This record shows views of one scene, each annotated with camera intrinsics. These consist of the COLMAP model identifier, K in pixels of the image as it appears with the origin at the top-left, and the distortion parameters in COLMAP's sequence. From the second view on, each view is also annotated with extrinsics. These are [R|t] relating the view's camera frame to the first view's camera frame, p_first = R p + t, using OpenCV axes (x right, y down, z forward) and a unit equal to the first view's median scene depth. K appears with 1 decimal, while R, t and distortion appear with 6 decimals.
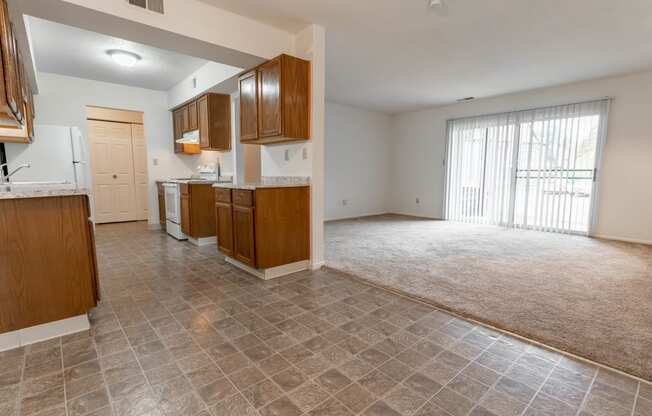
lens RADIAL K [[313.1, 0, 327.4], [0, 313.1, 207.2], [0, 0, 1]] dist [0.000458, 0.000172]
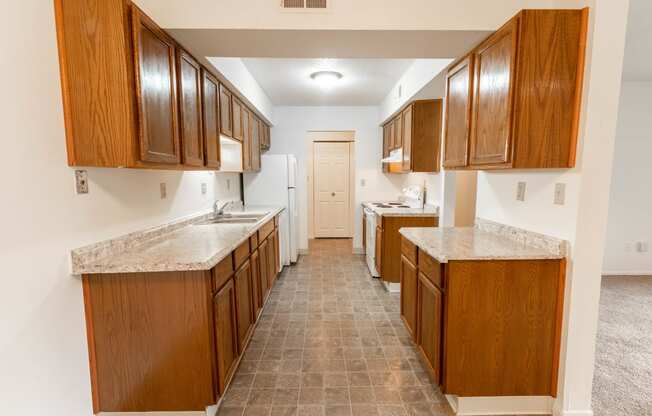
lens RADIAL K [[313.1, 0, 326.8], [0, 313.1, 207.4], [0, 0, 1]] dist [0.000458, 0.000172]
pose [[0.756429, 0.060725, -0.651250, -0.021358], [-0.062810, 0.997823, 0.020087, -0.115772], [0.651053, 0.025711, 0.758597, 0.306784]]
